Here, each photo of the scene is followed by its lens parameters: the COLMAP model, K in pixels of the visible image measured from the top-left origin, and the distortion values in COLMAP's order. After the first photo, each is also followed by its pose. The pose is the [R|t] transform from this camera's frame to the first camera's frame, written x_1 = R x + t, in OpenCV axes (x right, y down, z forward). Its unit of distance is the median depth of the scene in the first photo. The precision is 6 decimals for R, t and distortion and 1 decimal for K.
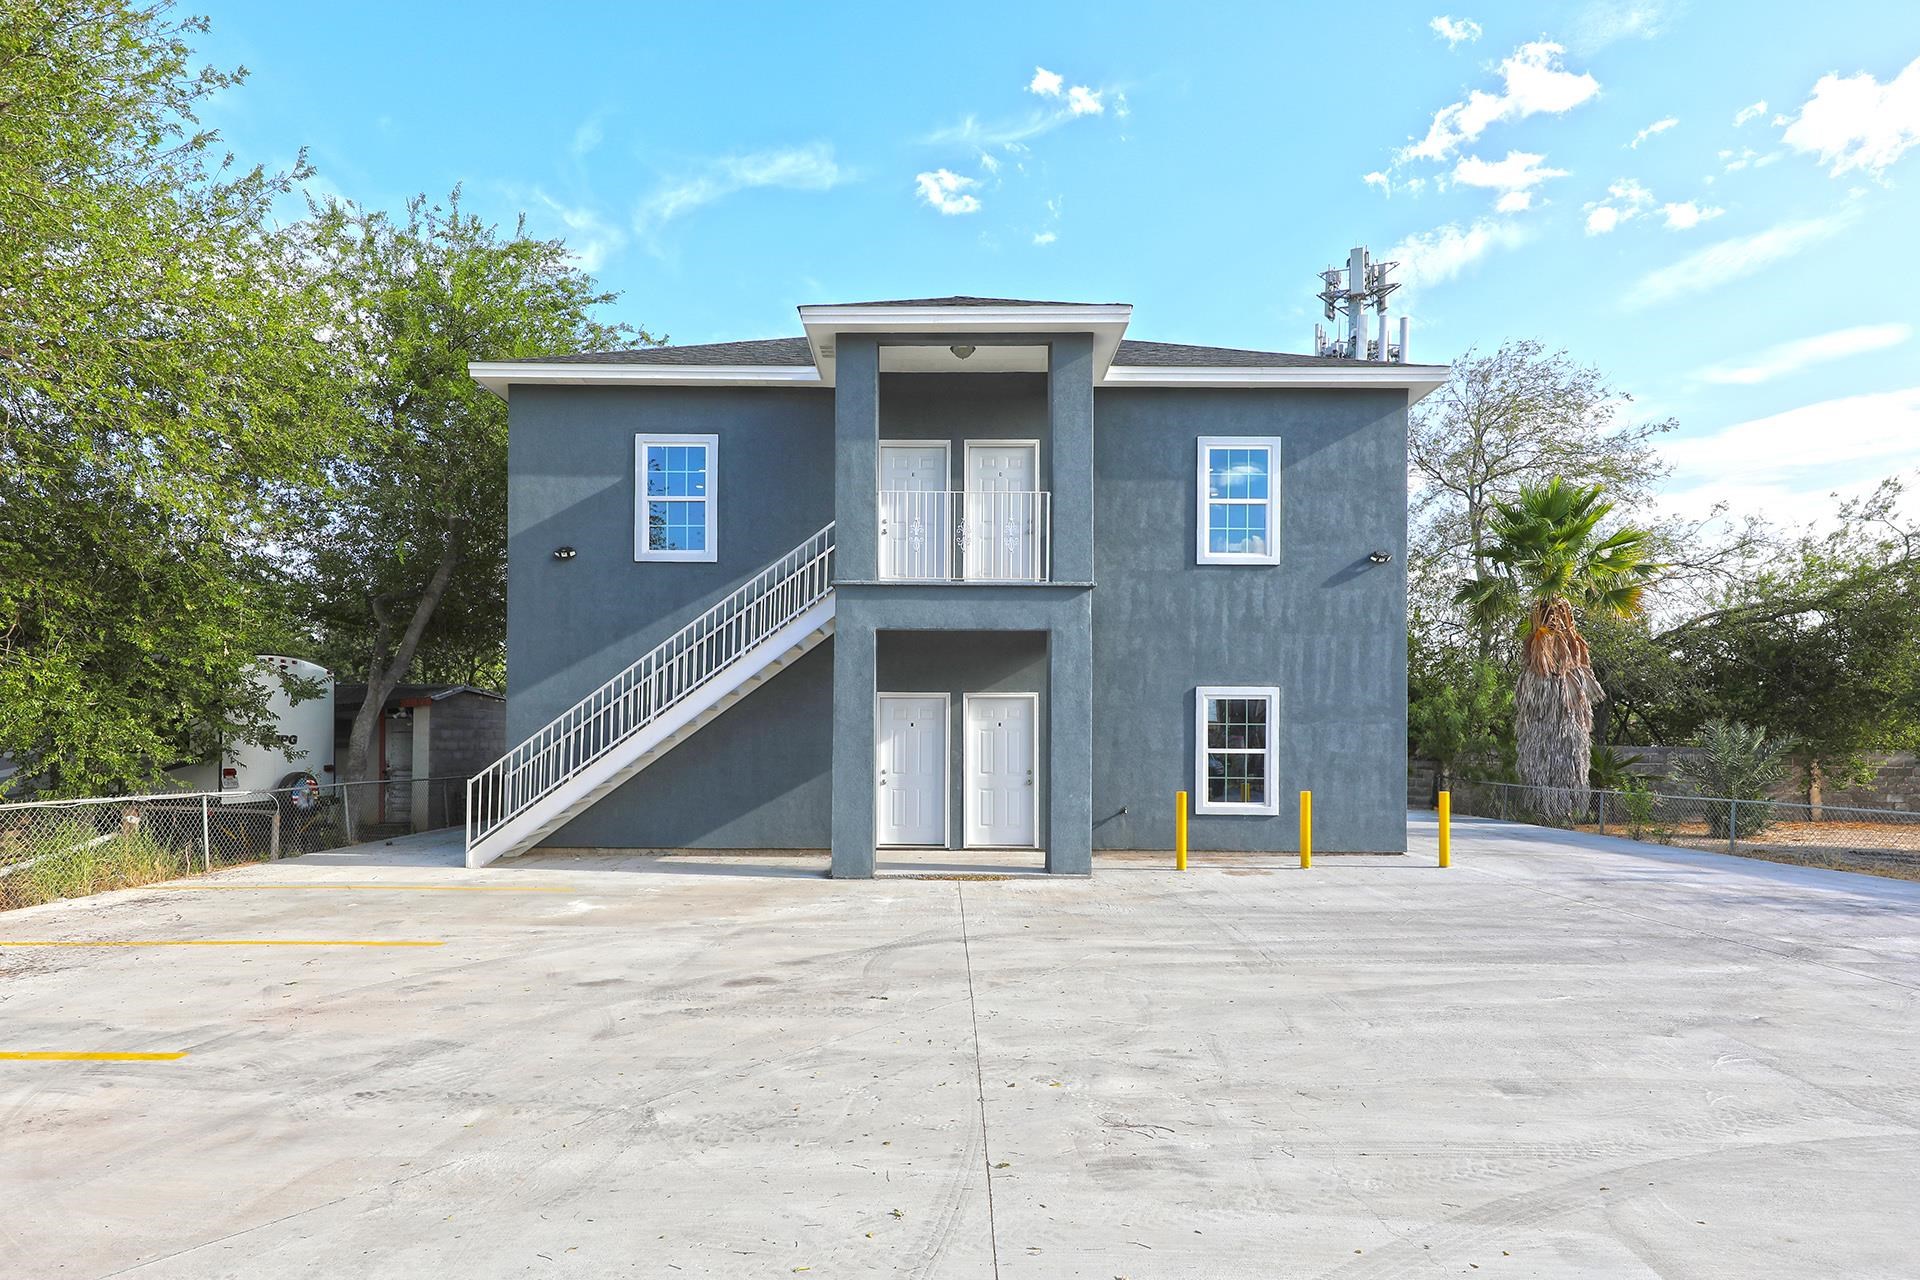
lens RADIAL K [[951.4, 0, 928.1], [0, 951.4, 730.6], [0, 0, 1]] dist [0.010149, 0.000423]
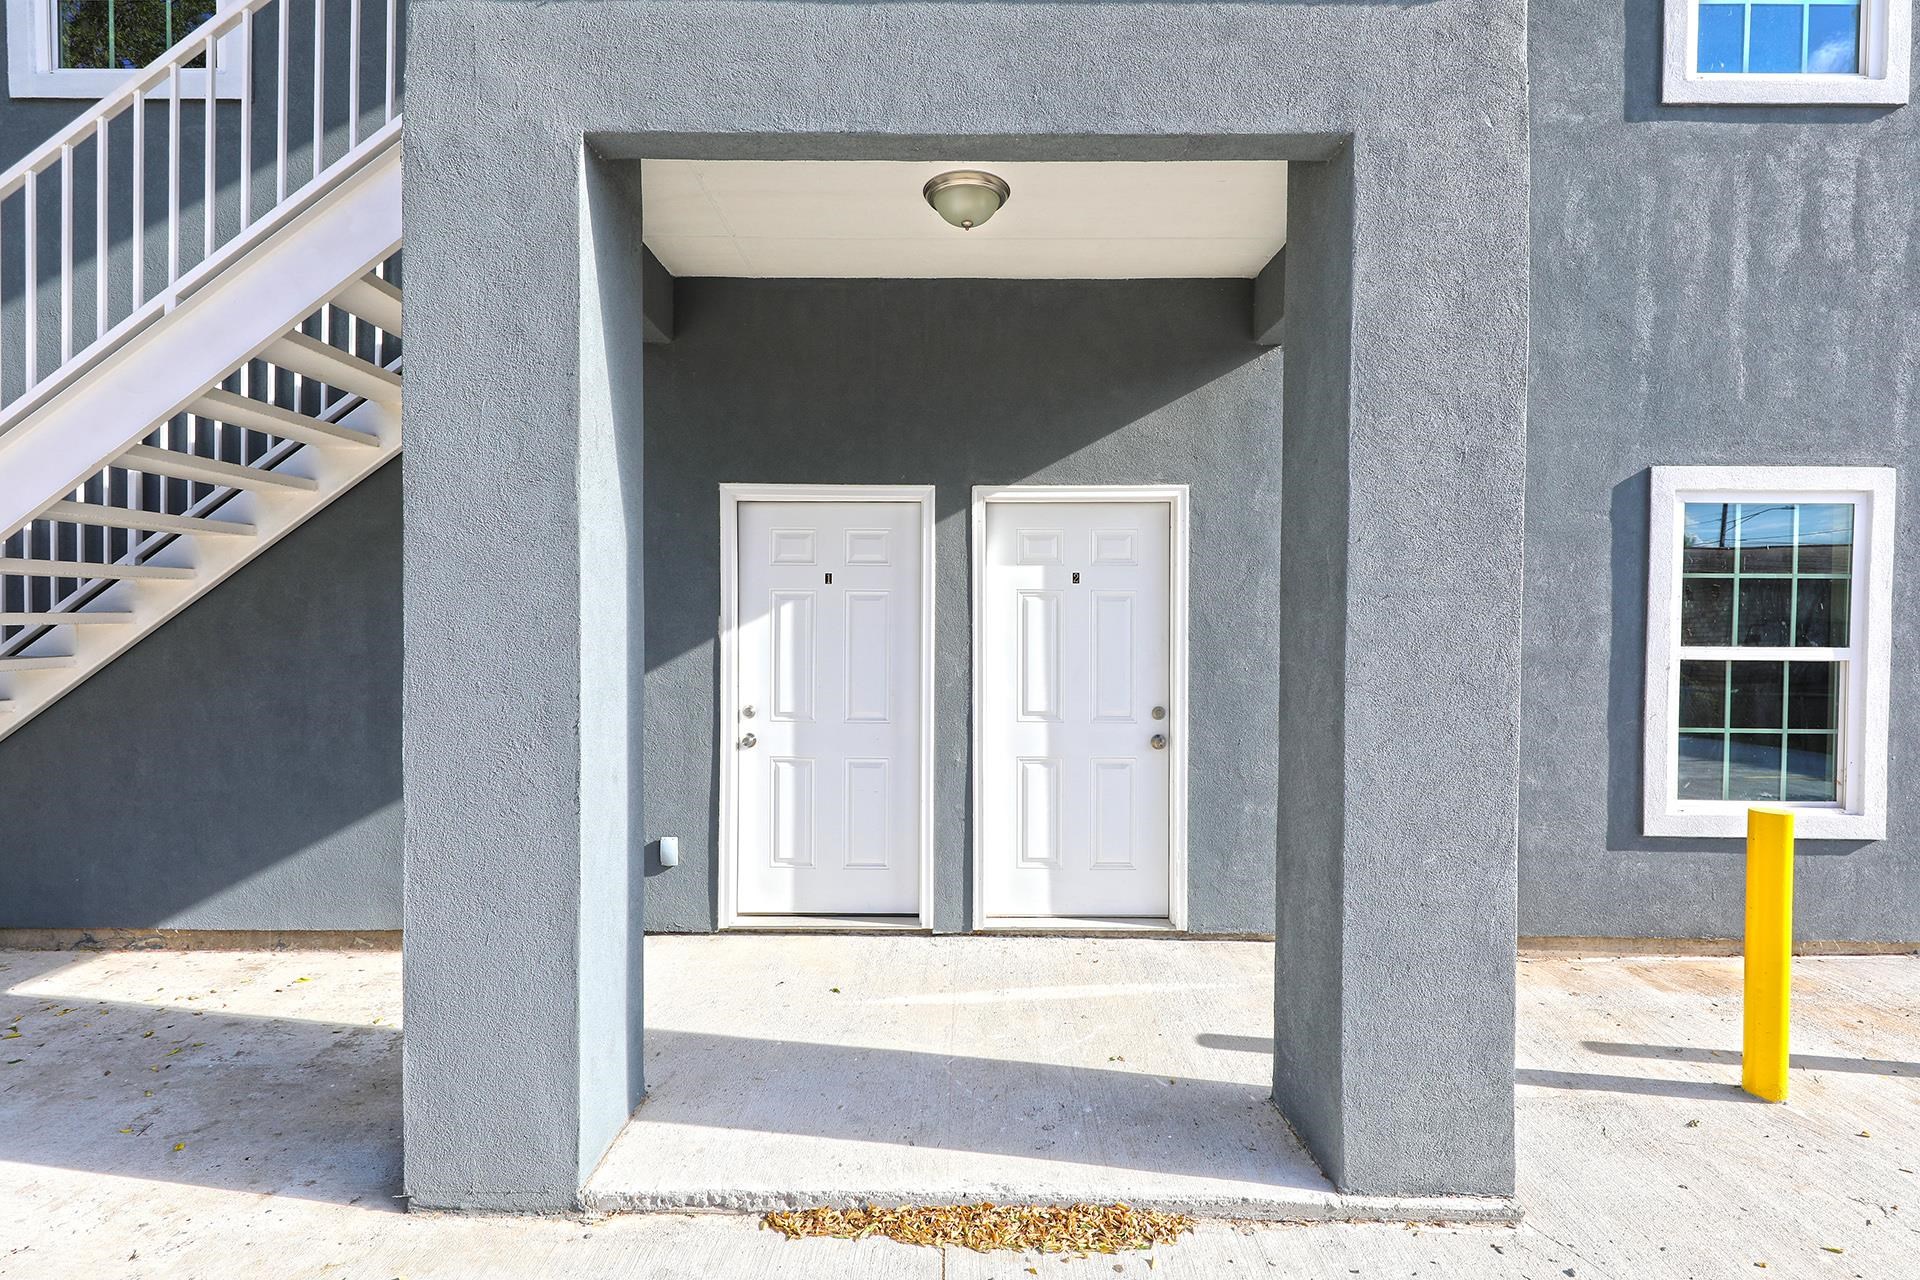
lens RADIAL K [[910.0, 0, 957.5], [0, 910.0, 636.4], [0, 0, 1]] dist [0.014957, -0.004447]
pose [[0.999957, 0.000460, 0.009226, 0.028382], [-0.000673, 0.999733, 0.023088, 0.007746], [-0.009212, -0.023093, 0.999691, 0.670279]]
